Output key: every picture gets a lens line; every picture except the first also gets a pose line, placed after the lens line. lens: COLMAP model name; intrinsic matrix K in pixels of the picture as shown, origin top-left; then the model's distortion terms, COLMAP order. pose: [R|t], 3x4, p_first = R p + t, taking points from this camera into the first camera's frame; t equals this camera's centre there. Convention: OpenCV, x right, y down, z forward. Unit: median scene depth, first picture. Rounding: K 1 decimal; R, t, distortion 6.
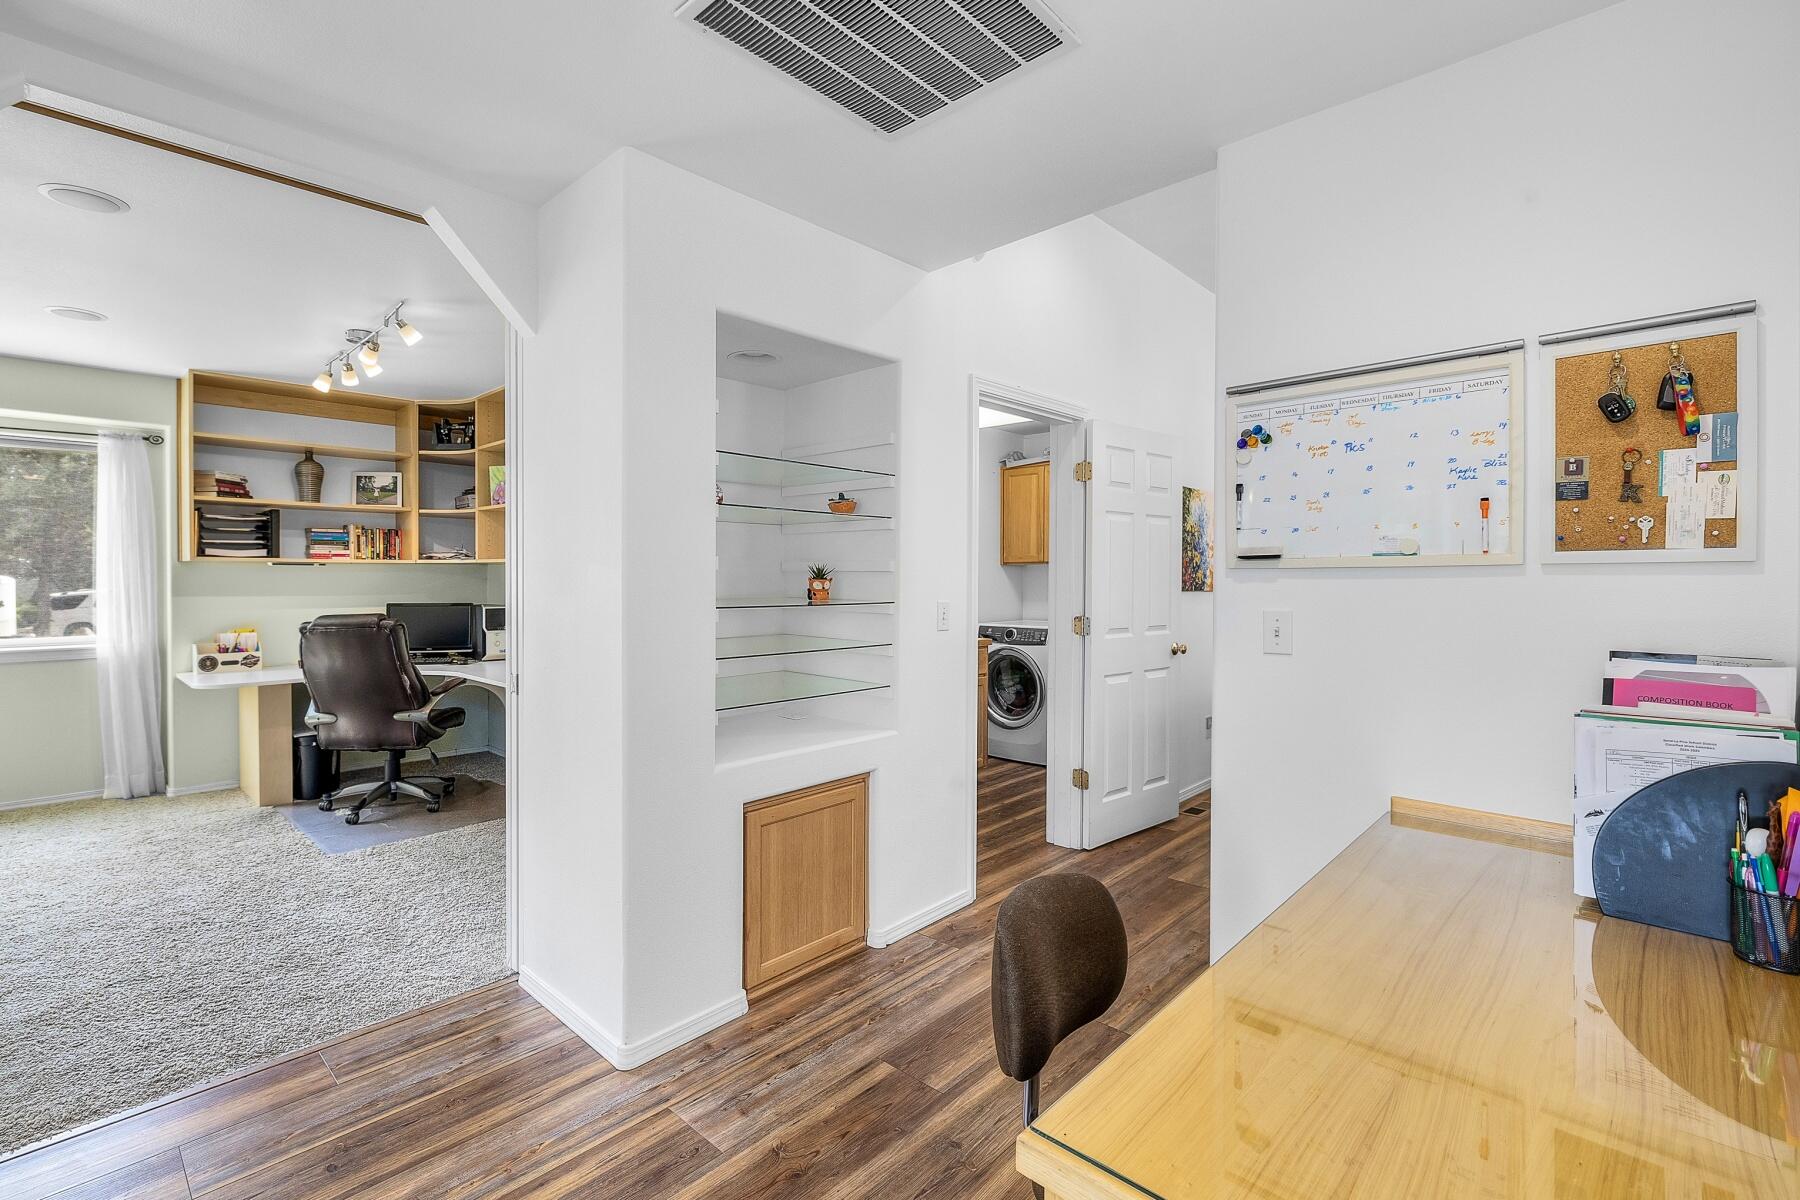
lens RADIAL K [[805.4, 0, 888.2], [0, 805.4, 587.2], [0, 0, 1]] dist [0.002885, 0.000148]
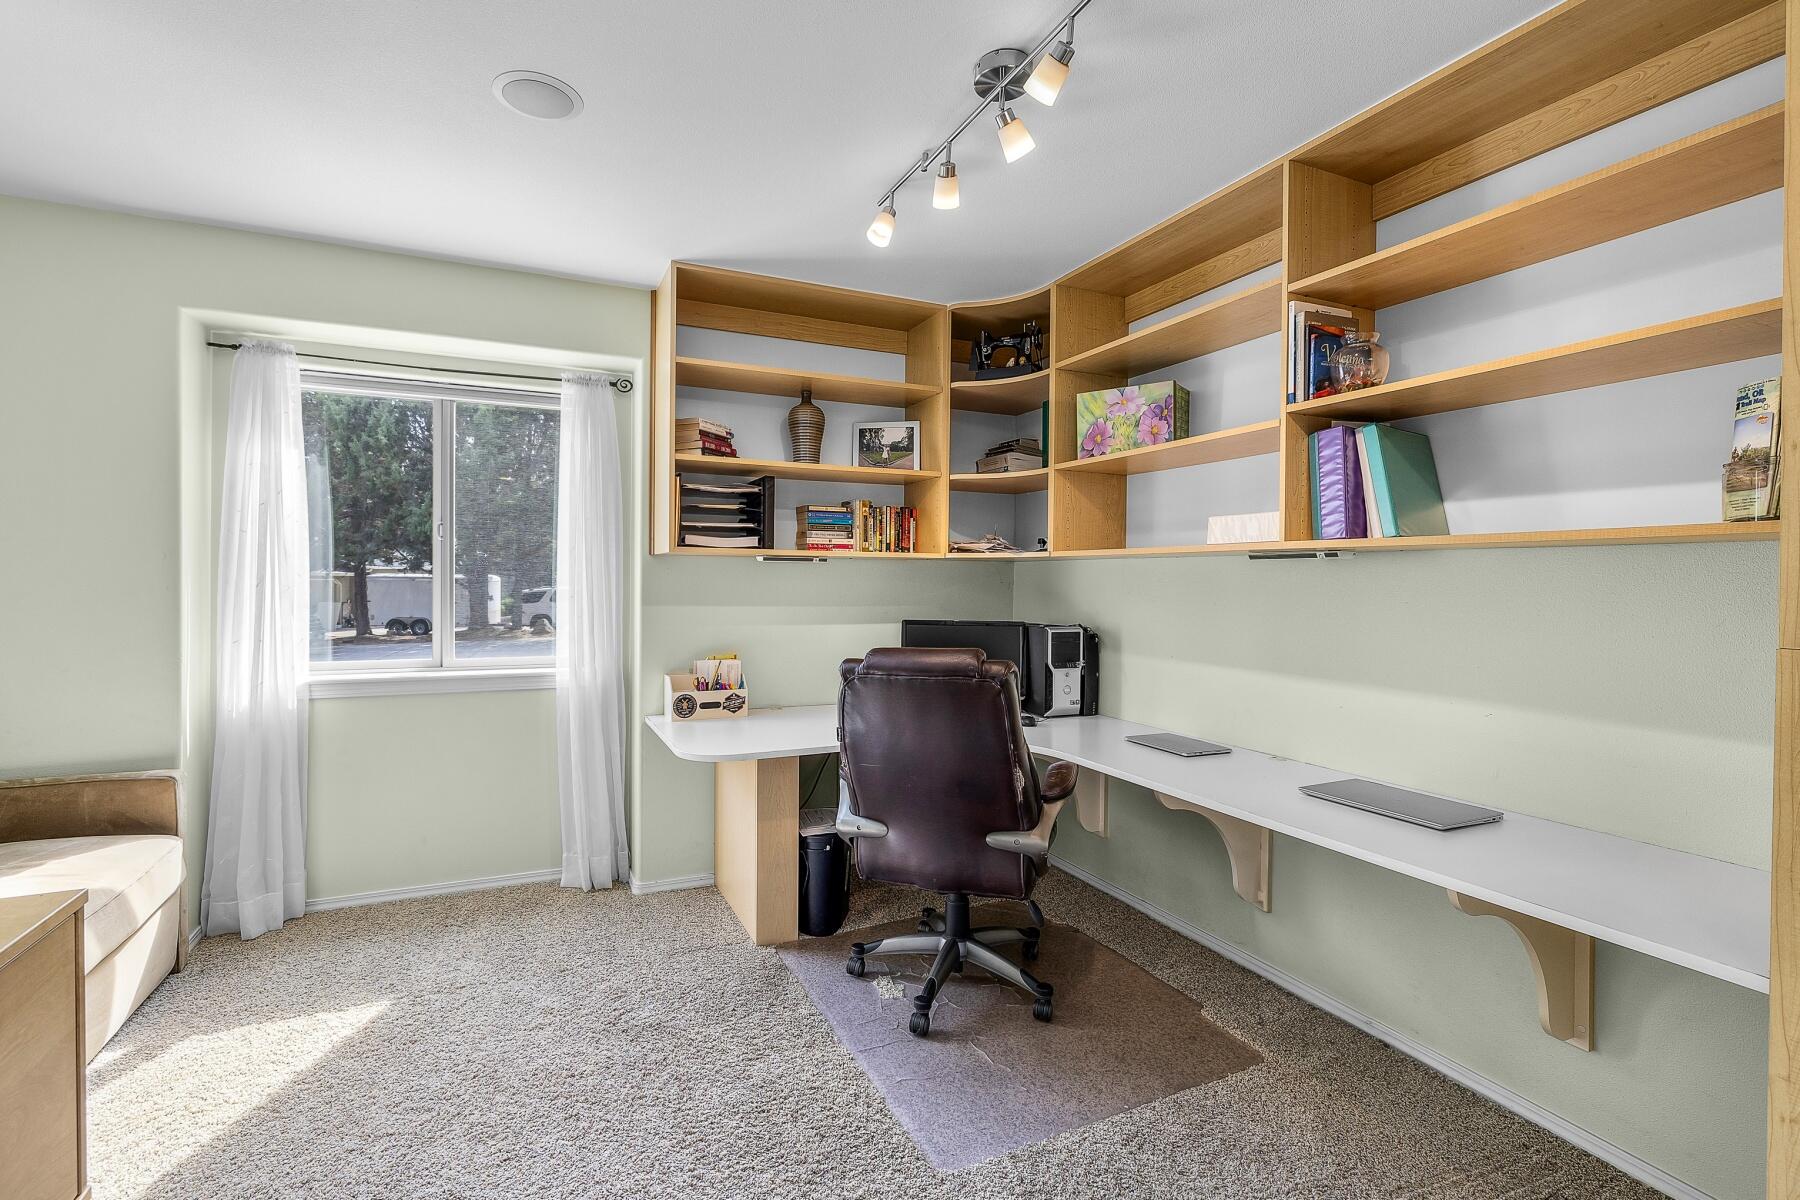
lens RADIAL K [[805.4, 0, 900.8], [0, 805.4, 587.4], [0, 0, 1]] dist [0.002885, 0.000148]
pose [[0.934789, 0.010593, -0.355045, -0.433005], [-0.011993, 0.999927, -0.001742, -0.005356], [0.355001, 0.005887, 0.934847, 0.431114]]
